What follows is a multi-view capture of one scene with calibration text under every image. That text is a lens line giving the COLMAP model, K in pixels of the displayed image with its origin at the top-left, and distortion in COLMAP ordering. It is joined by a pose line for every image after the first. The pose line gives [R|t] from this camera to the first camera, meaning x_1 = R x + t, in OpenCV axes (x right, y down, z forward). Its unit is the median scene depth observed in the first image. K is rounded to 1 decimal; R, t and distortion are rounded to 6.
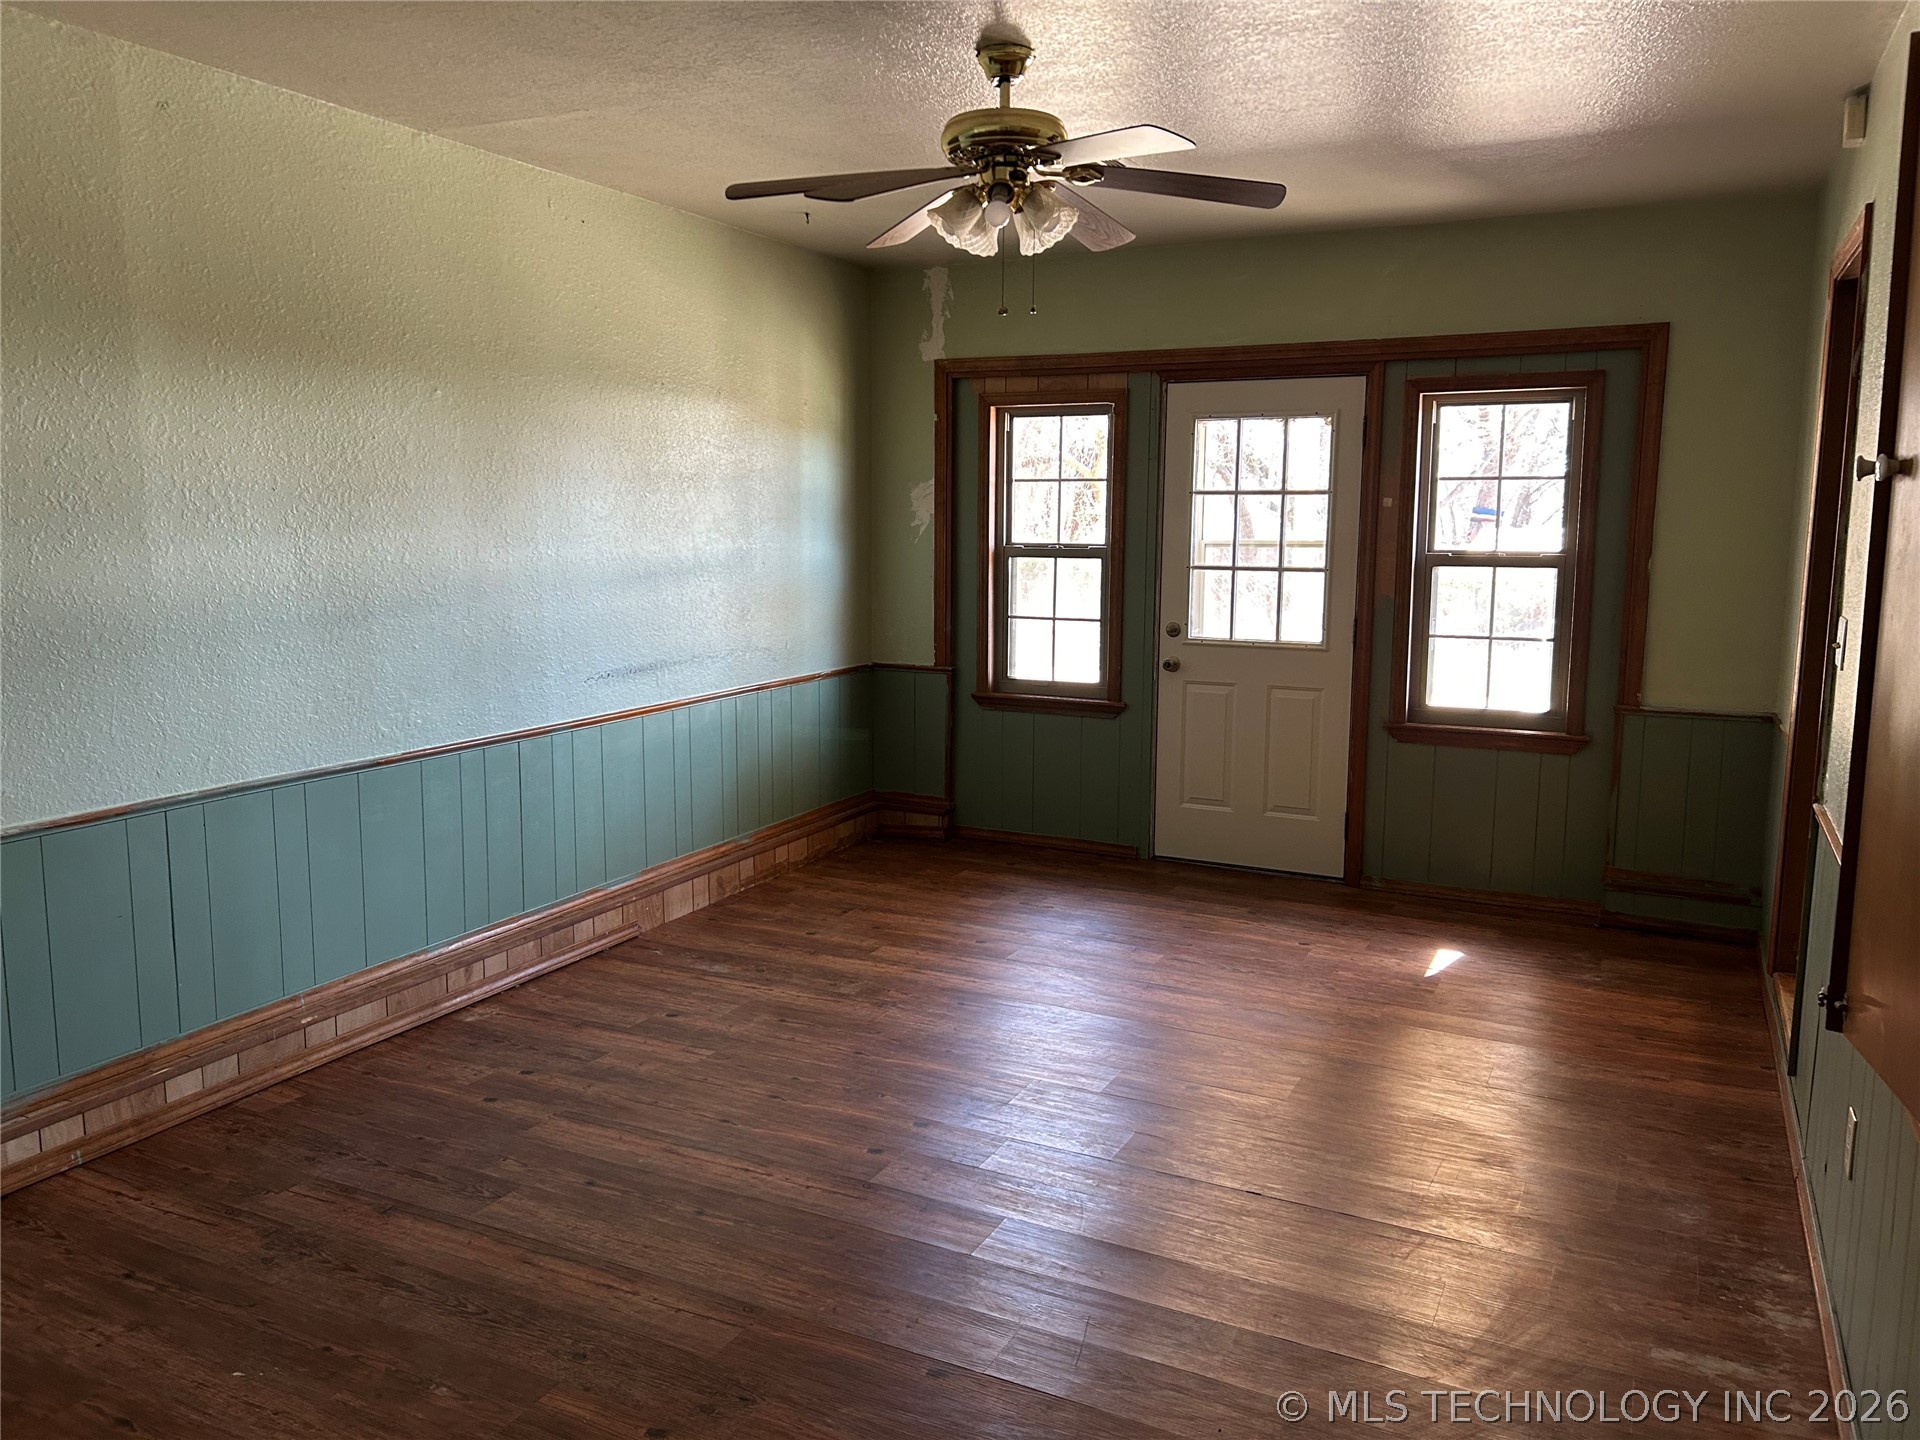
lens RADIAL K [[1446.1, 0, 953.7], [0, 1446.1, 722.3], [0, 0, 1]] dist [0.013042, -0.007212]
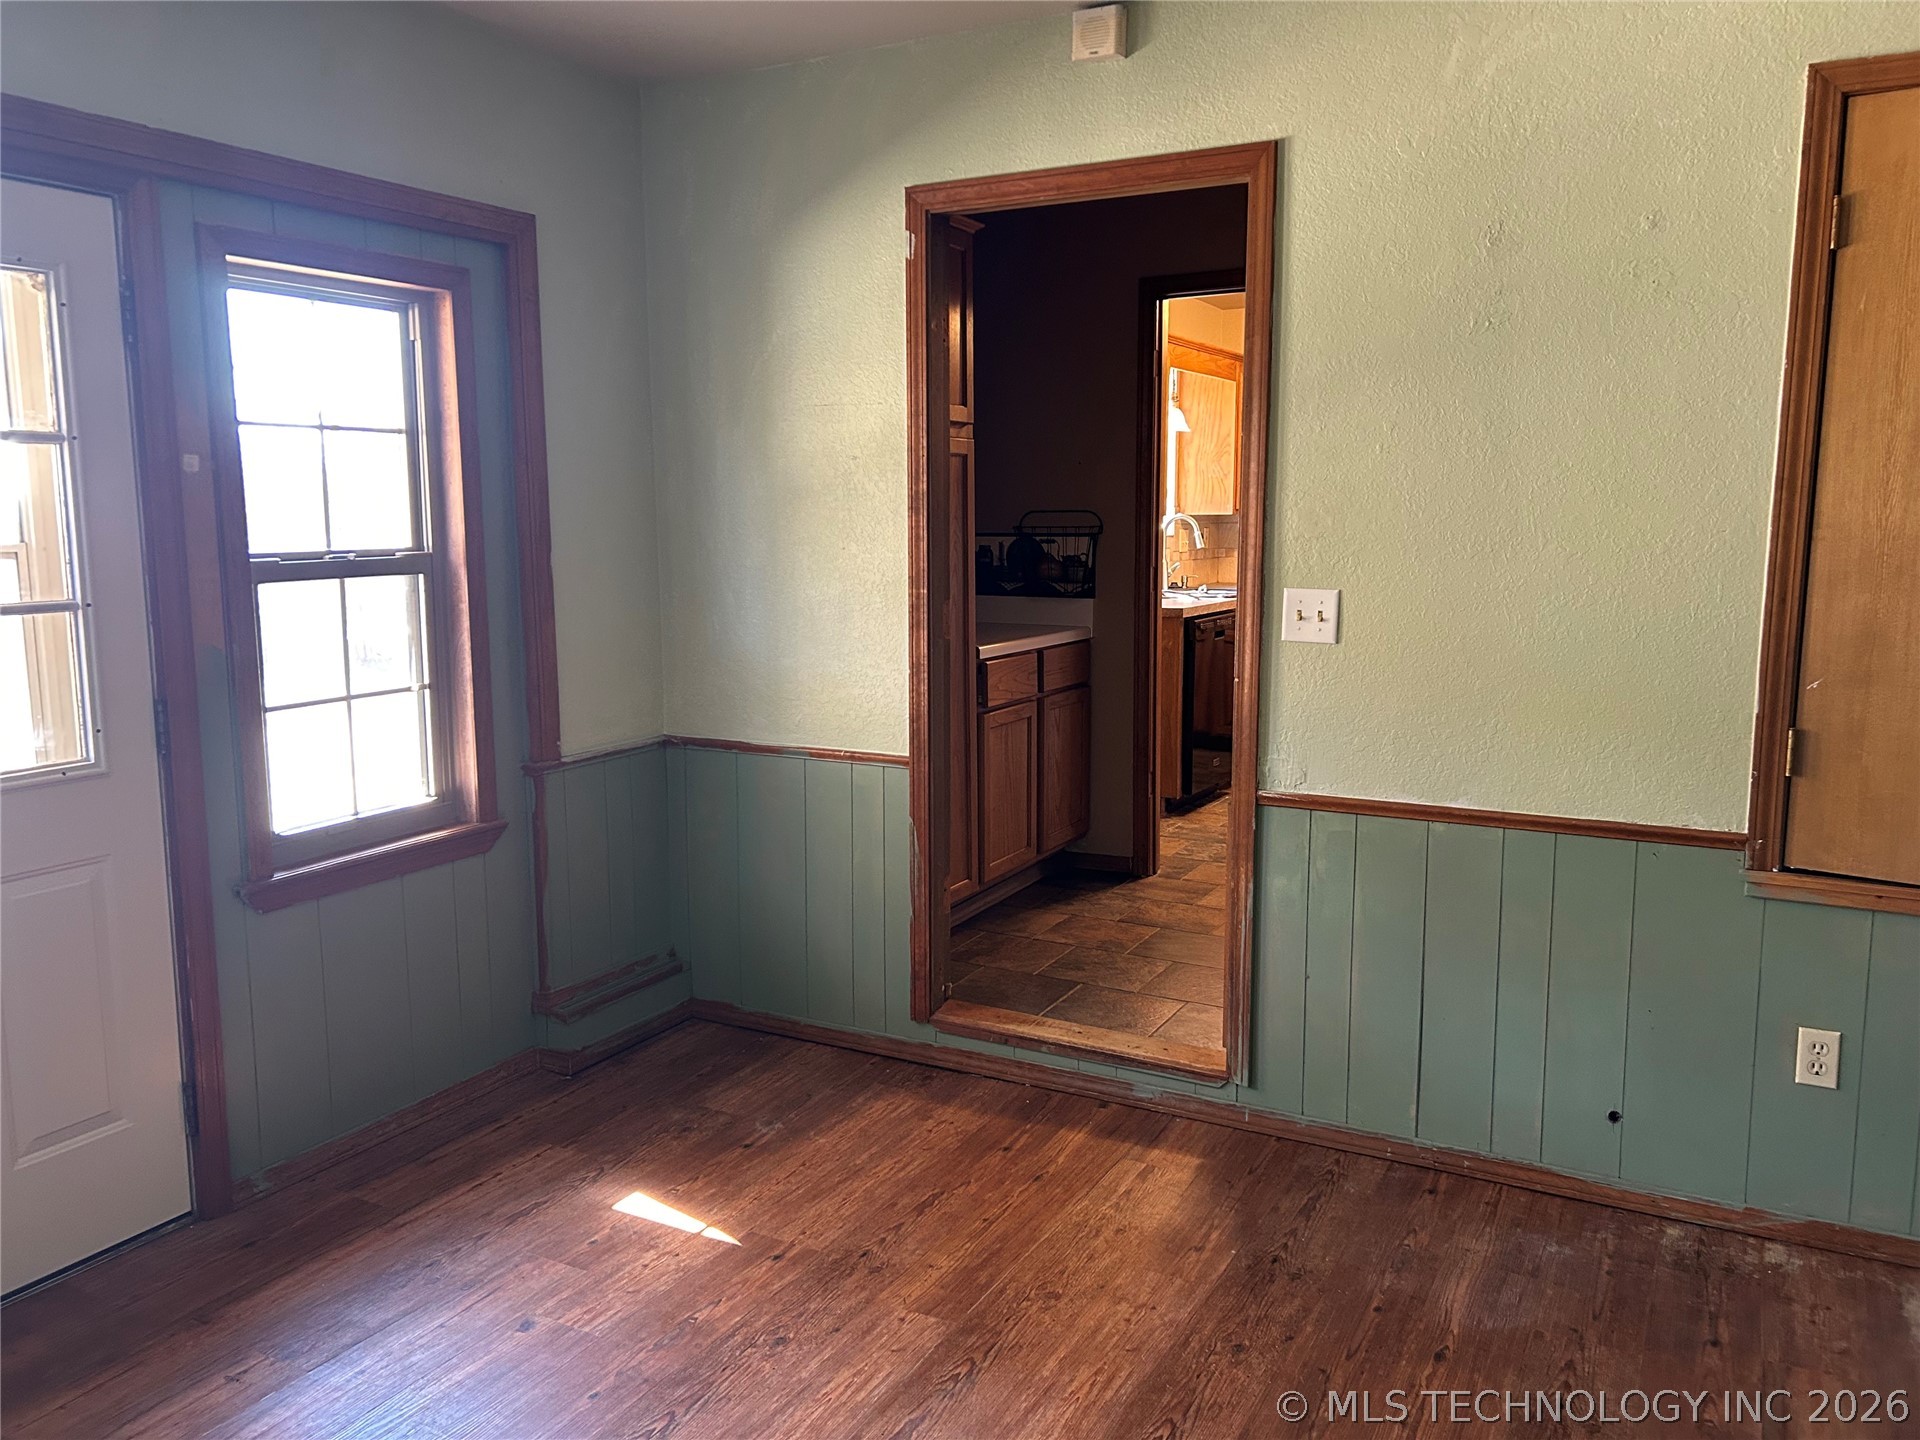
lens RADIAL K [[1446.1, 0, 955.4], [0, 1446.1, 705.1], [0, 0, 1]] dist [0.013042, -0.007212]
pose [[0.035244, -0.139699, 0.989567, -0.213194], [0.151741, 0.979450, 0.132866, -0.099224], [-0.987792, 0.145475, 0.055718, 0.745768]]
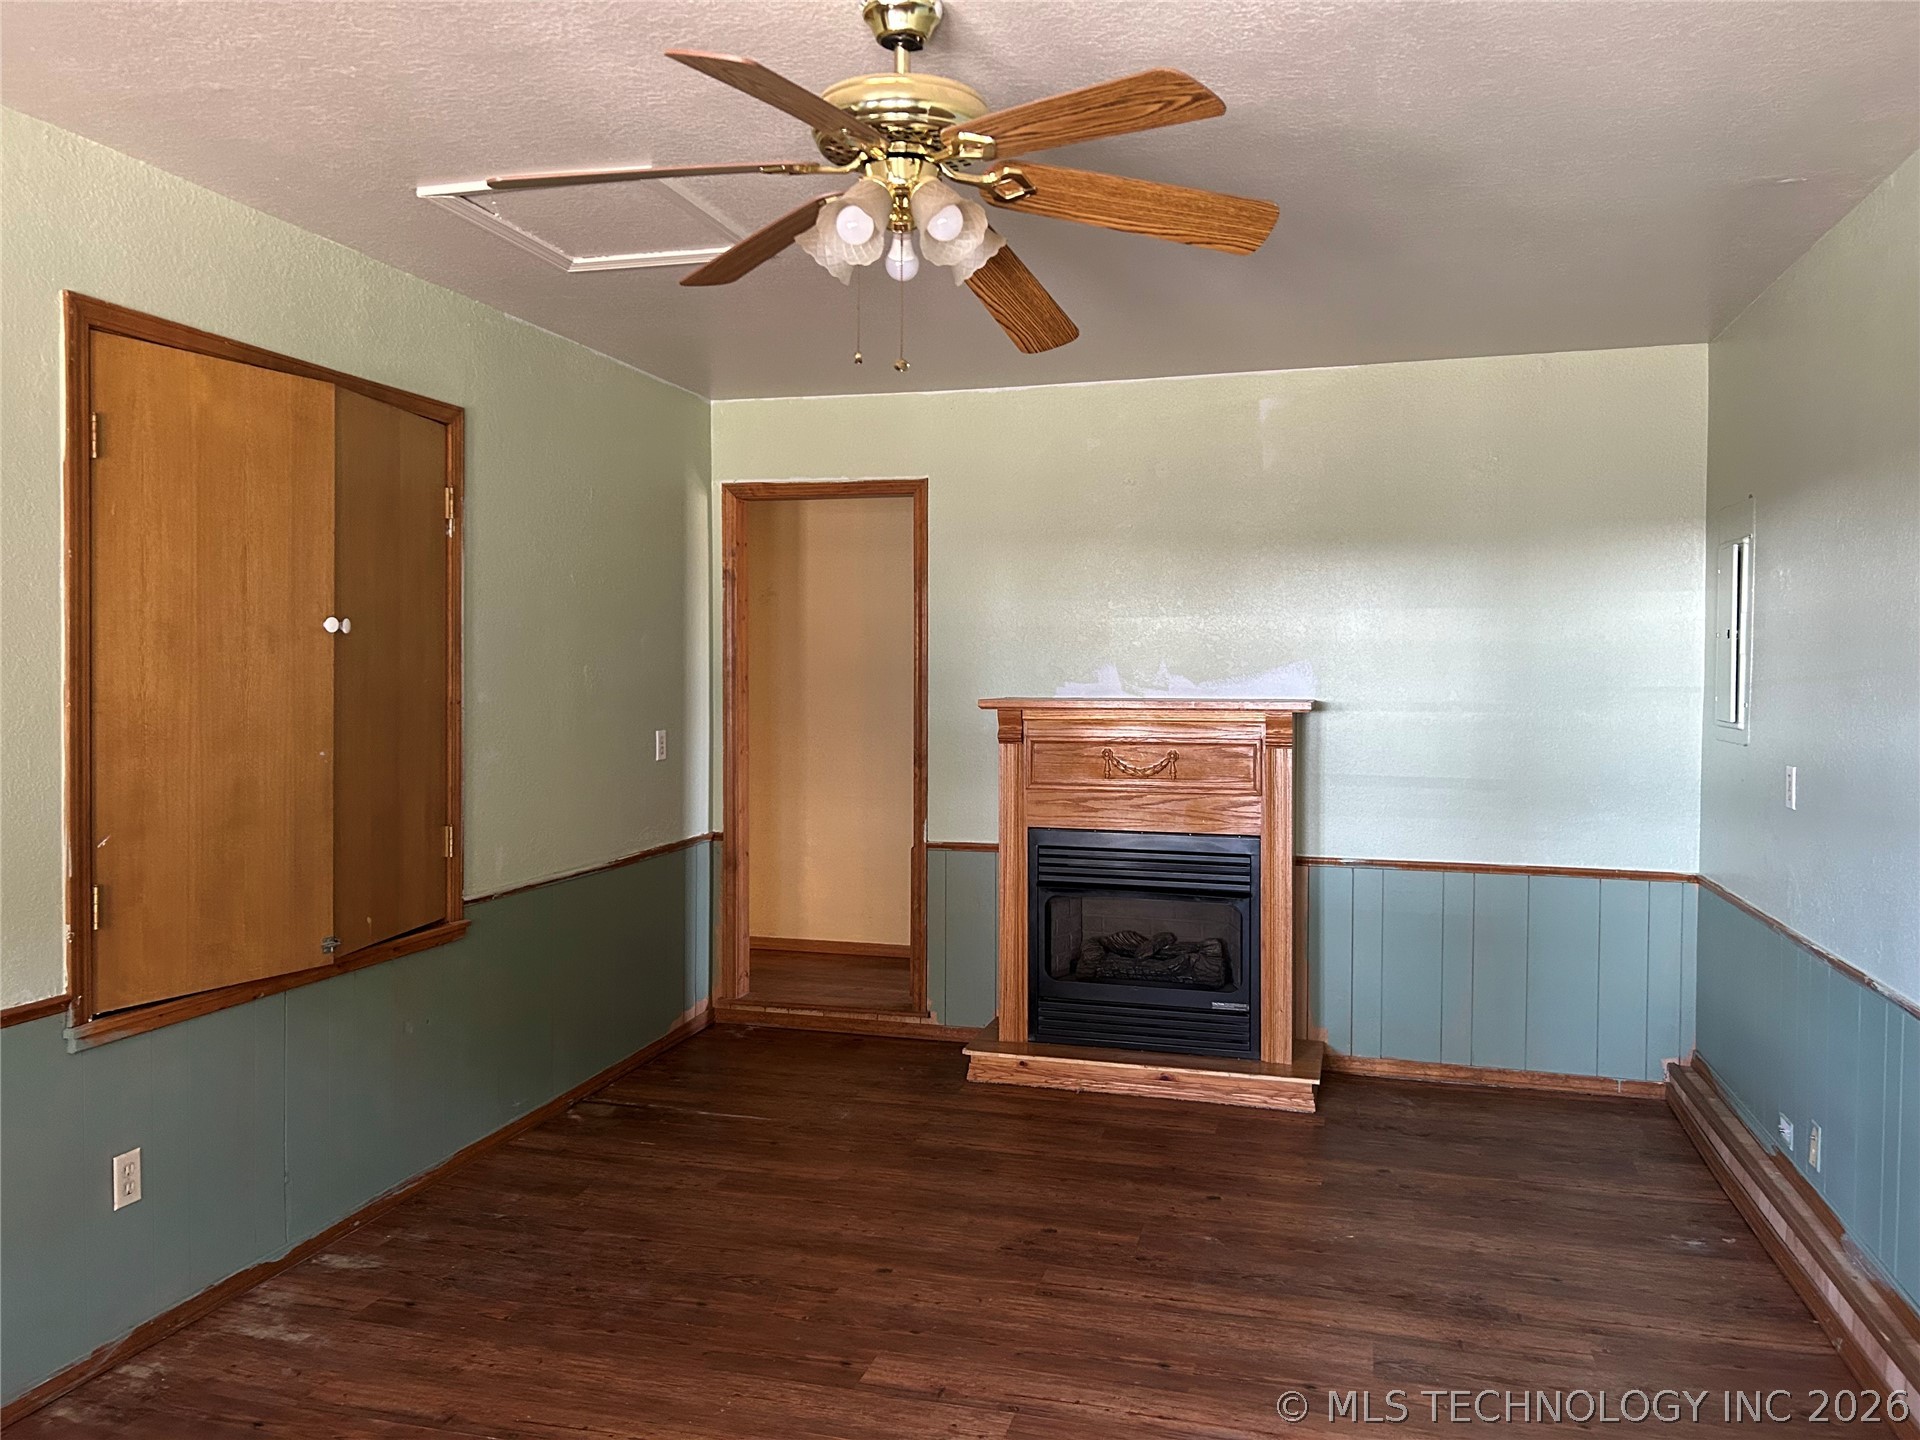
lens RADIAL K [[1446.1, 0, 961.9], [0, 1446.1, 715.0], [0, 0, 1]] dist [0.013042, -0.007212]
pose [[-0.983168, -0.005087, -0.182634, 0.082494], [-0.037580, 0.983869, 0.174901, -0.153363], [0.178798, 0.178820, -0.967499, 1.075097]]
